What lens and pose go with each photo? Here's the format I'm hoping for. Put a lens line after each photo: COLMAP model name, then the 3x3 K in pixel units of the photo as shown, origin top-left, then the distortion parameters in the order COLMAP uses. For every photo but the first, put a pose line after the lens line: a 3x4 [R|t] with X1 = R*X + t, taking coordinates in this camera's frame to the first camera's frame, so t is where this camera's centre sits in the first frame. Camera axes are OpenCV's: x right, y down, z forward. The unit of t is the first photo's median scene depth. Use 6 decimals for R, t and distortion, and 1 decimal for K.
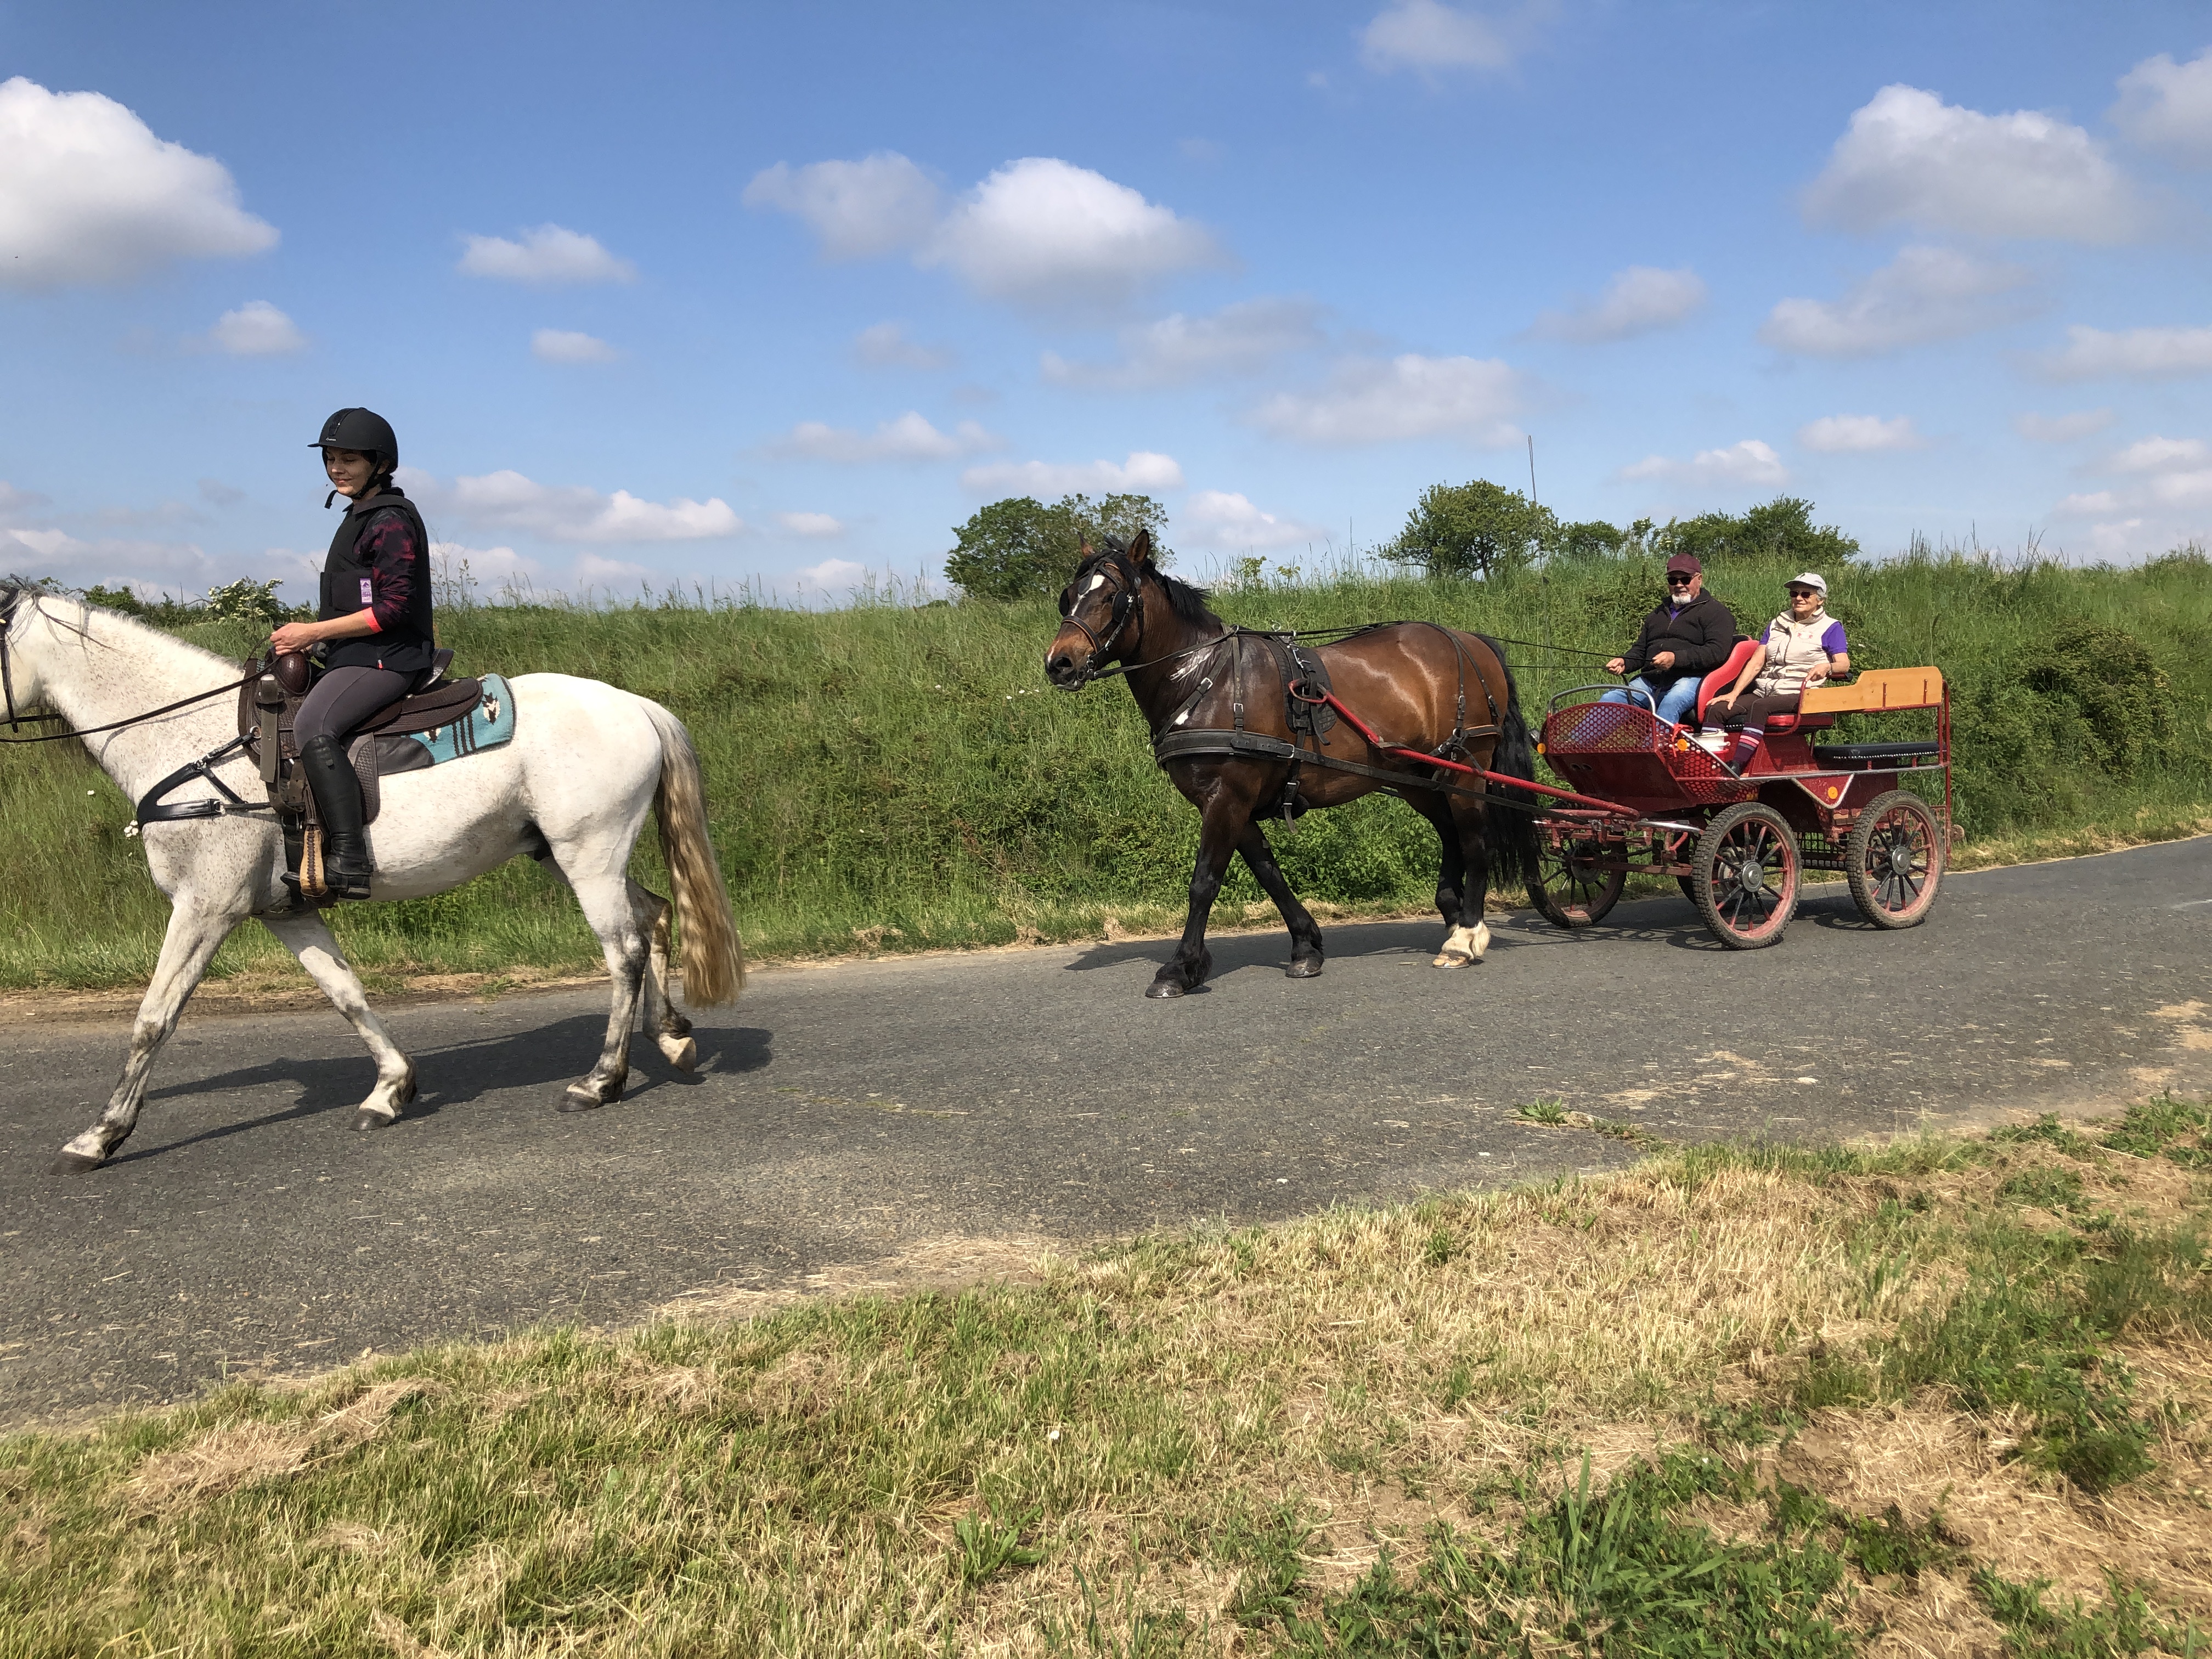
lens RADIAL K [[1806.2, 0, 1070.6], [0, 1806.2, 831.0], [0, 0, 1]] dist [0.012734, -0.012795]
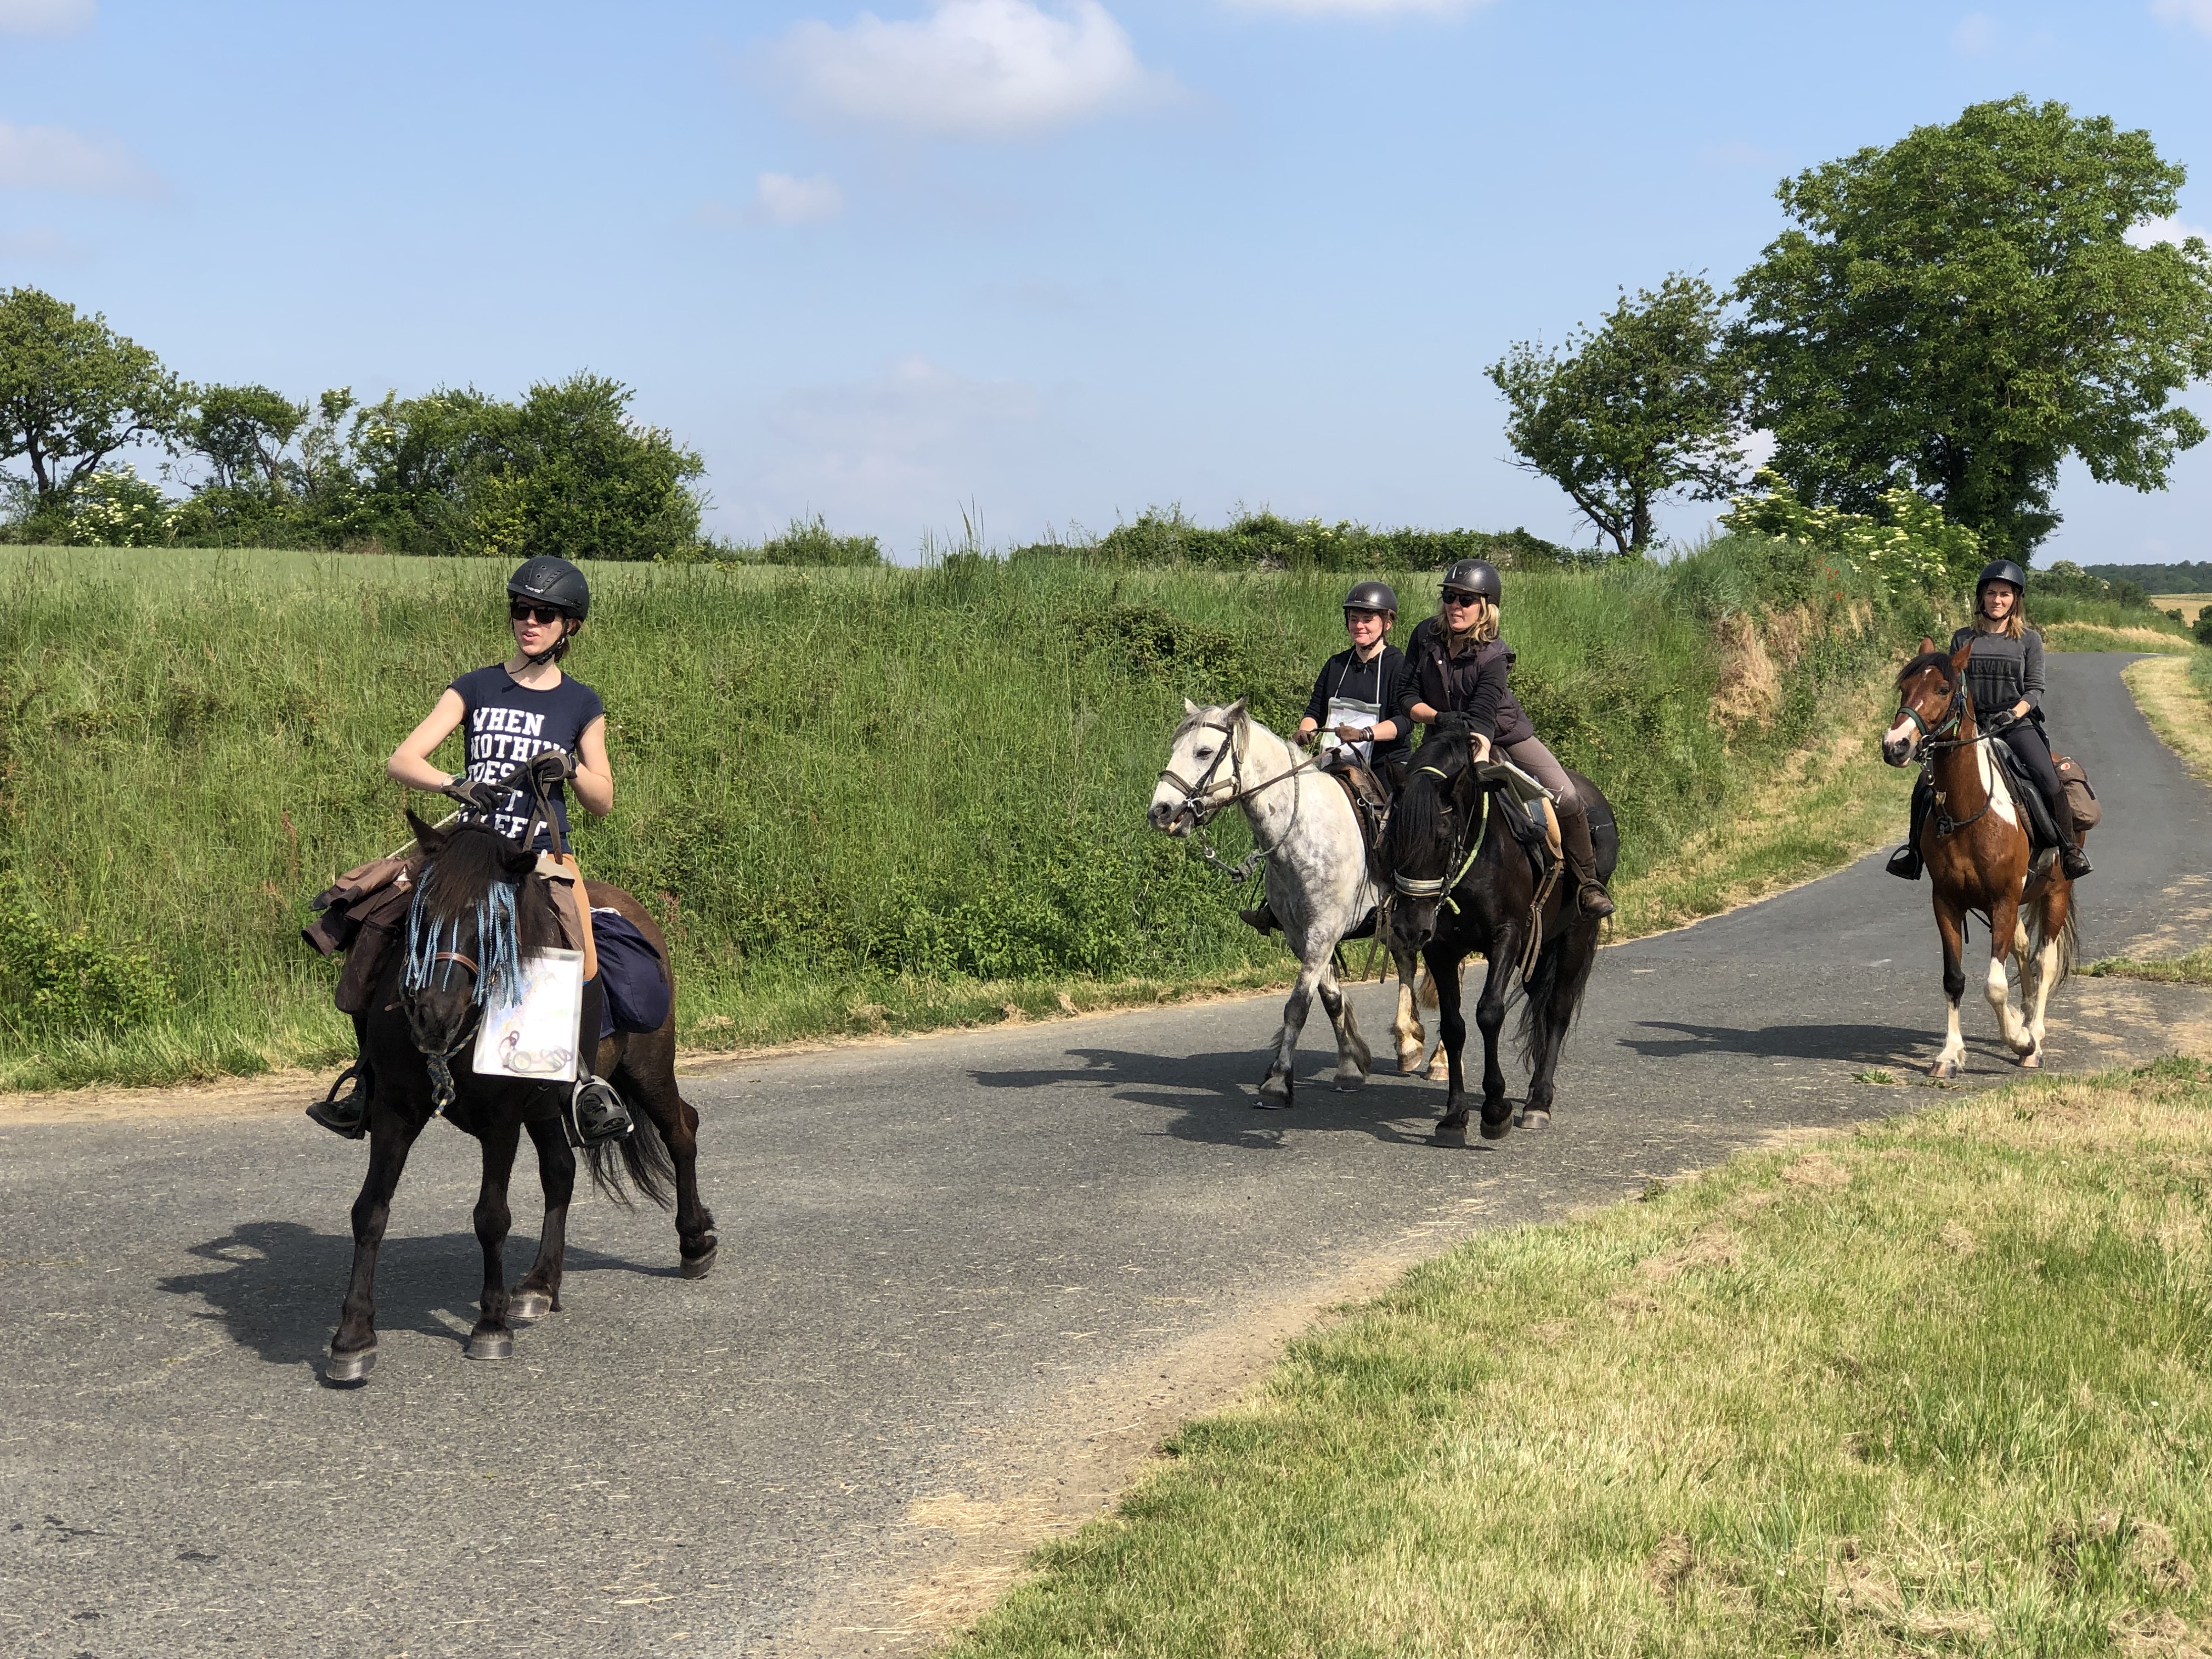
lens RADIAL K [[3665.5, 0, 1087.1], [0, 3665.5, 767.1], [0, 0, 1]] dist [0.050947, 0.000000]
pose [[0.829497, 0.016950, 0.558254, -1.211276], [0.011868, 0.998779, -0.047959, 0.026944], [-0.558385, 0.046407, 0.828283, -0.686502]]
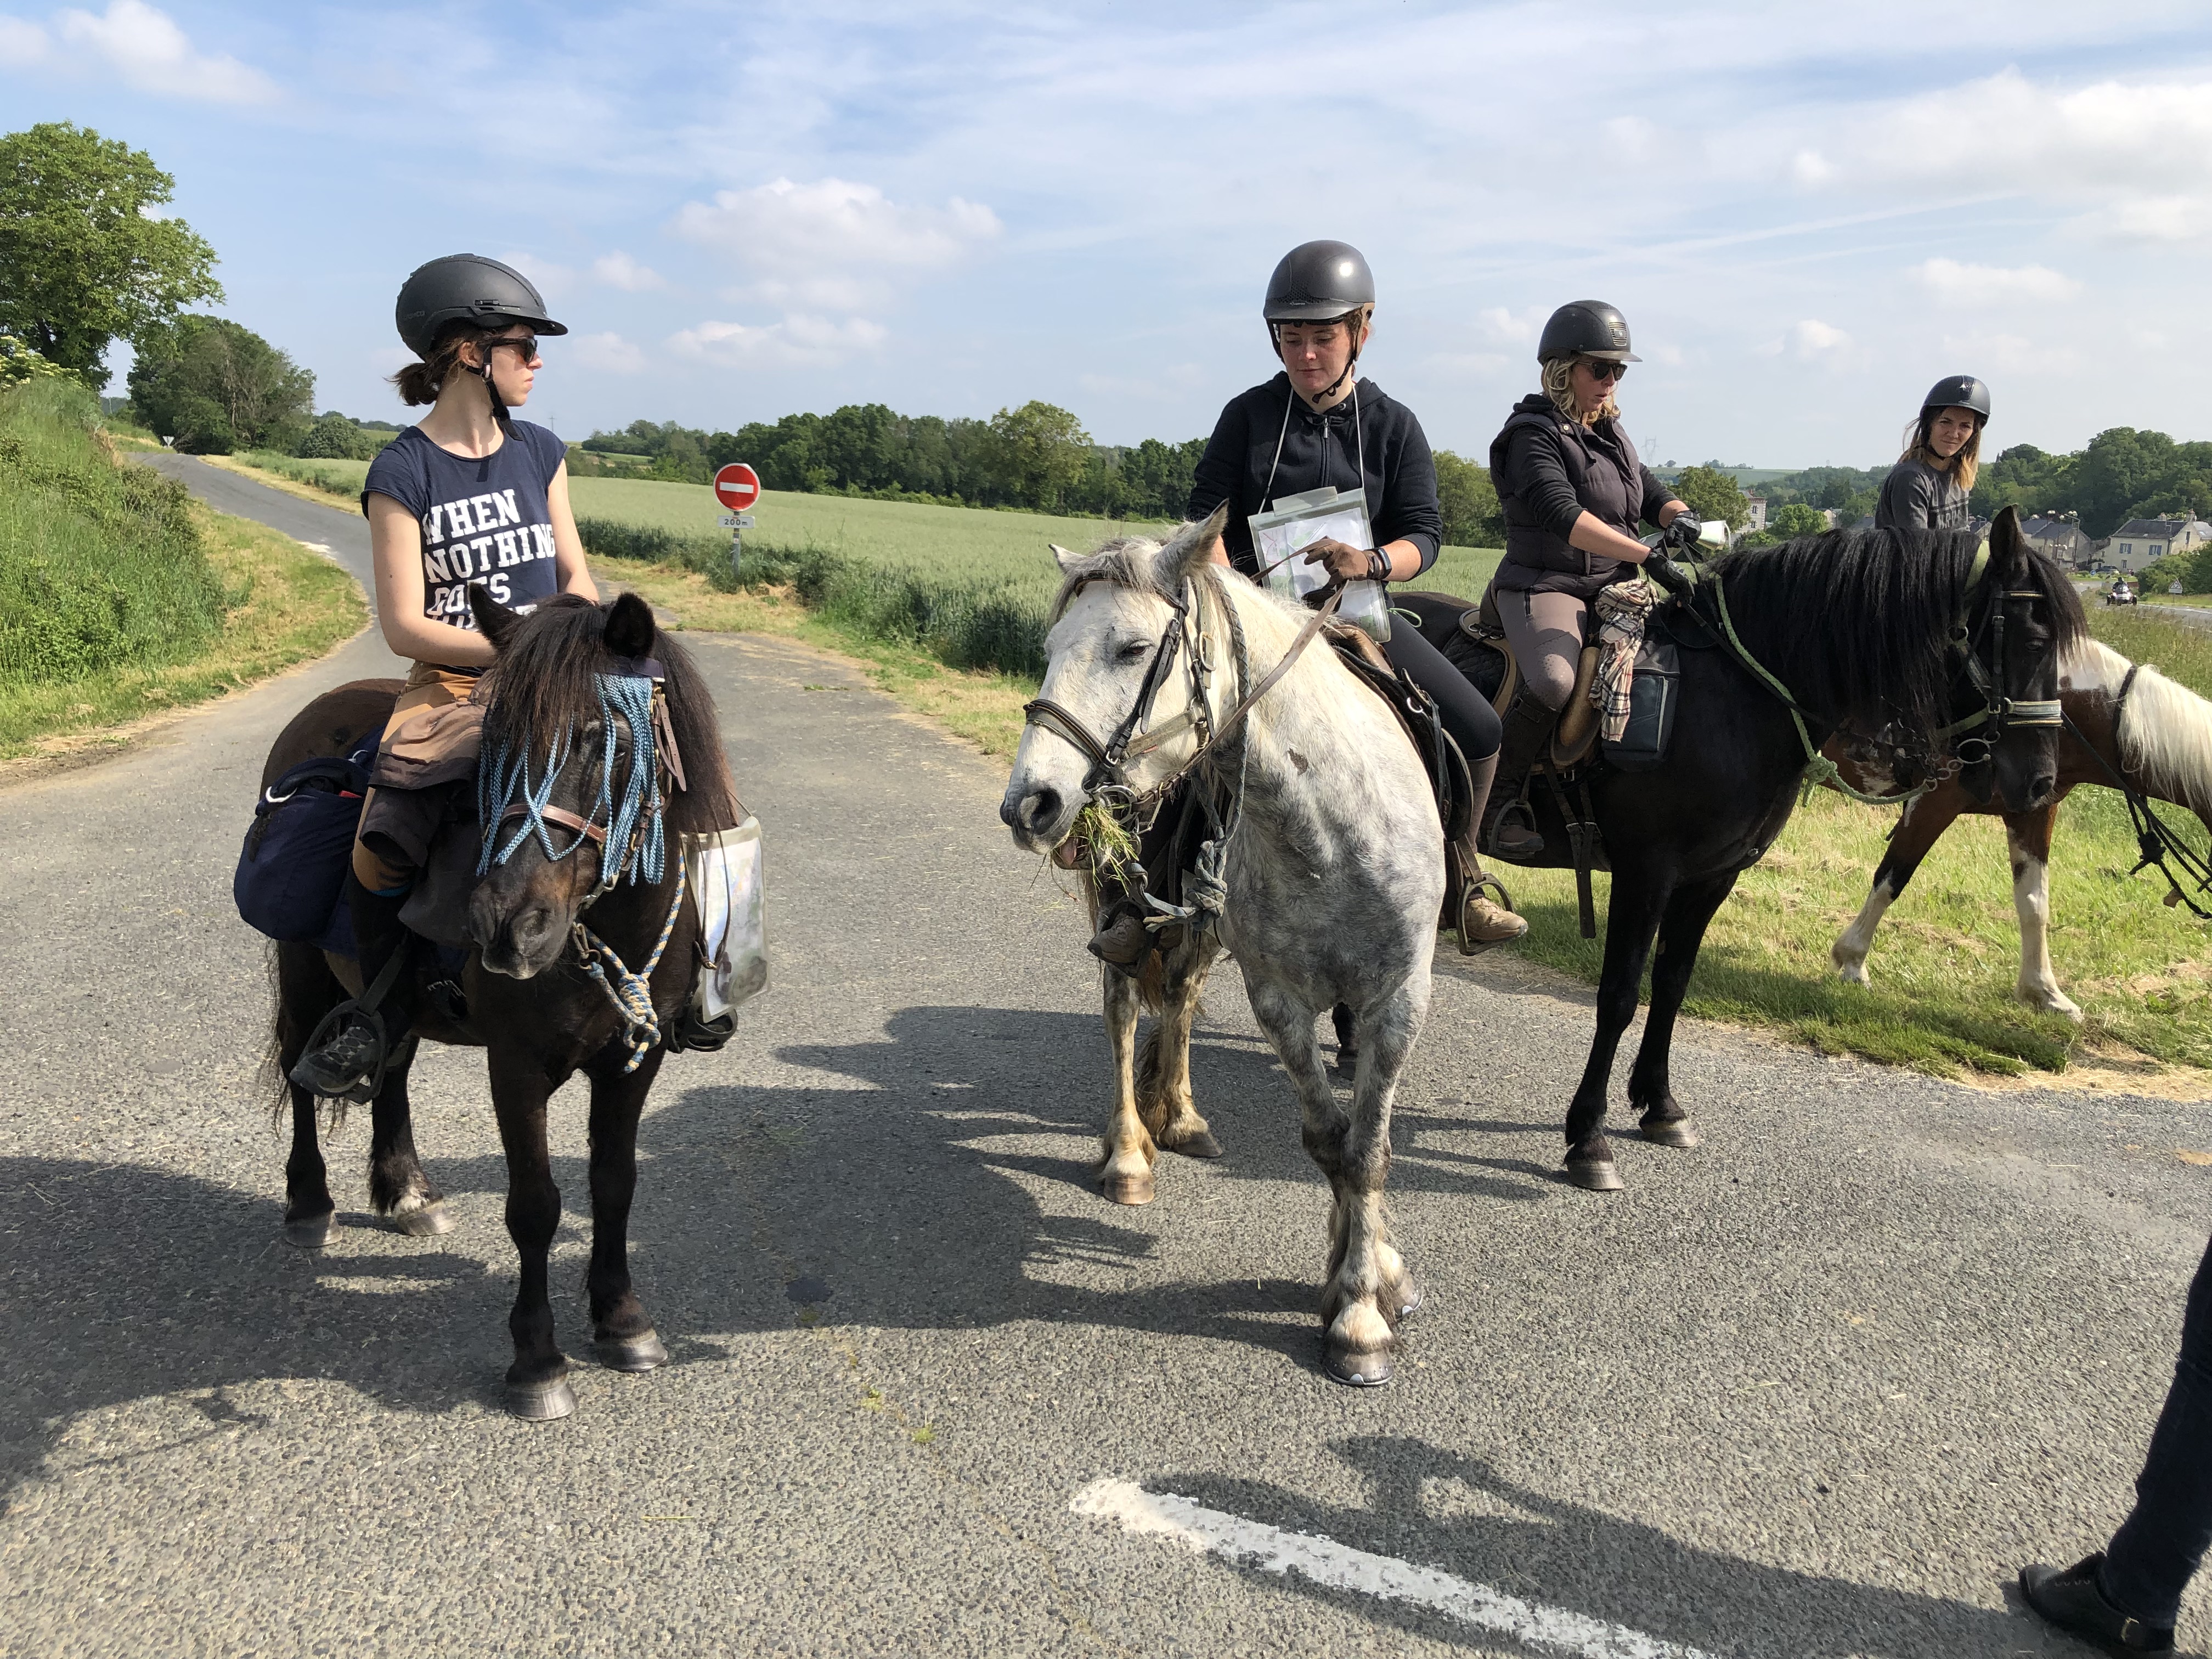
lens RADIAL K [[1806.2, 0, 1098.9], [0, 1806.2, 821.7], [0, 0, 1]] dist [0.012734, -0.012795]
pose [[0.156218, -0.152441, 0.975888, -1.563078], [0.048804, 0.988003, 0.146521, -0.018078], [-0.986516, 0.024739, 0.161783, 0.076042]]
